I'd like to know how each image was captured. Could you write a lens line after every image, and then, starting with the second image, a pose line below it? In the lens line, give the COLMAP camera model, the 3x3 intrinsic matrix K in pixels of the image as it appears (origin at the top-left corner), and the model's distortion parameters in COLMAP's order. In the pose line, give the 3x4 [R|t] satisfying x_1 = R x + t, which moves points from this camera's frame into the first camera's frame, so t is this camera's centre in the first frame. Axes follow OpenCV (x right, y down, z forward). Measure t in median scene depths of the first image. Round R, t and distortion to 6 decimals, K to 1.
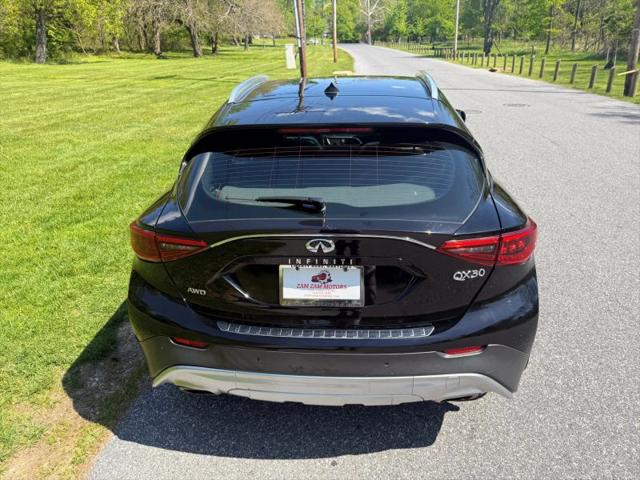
lens RADIAL K [[463.6, 0, 320.0], [0, 463.6, 240.0], [0, 0, 1]] dist [0.044175, -0.046535]
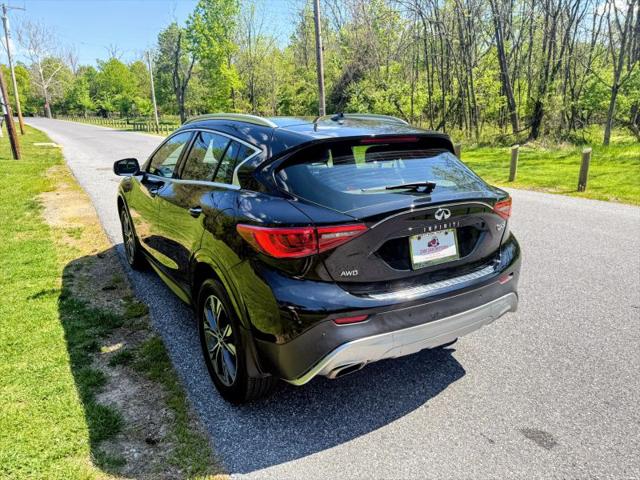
lens RADIAL K [[463.6, 0, 320.0], [0, 463.6, 240.0], [0, 0, 1]] dist [0.044175, -0.046535]
pose [[0.806288, -0.131262, 0.576776, -0.454826], [0.215808, 0.973135, -0.080218, 0.049280], [-0.550751, 0.189151, 0.812955, 0.042664]]
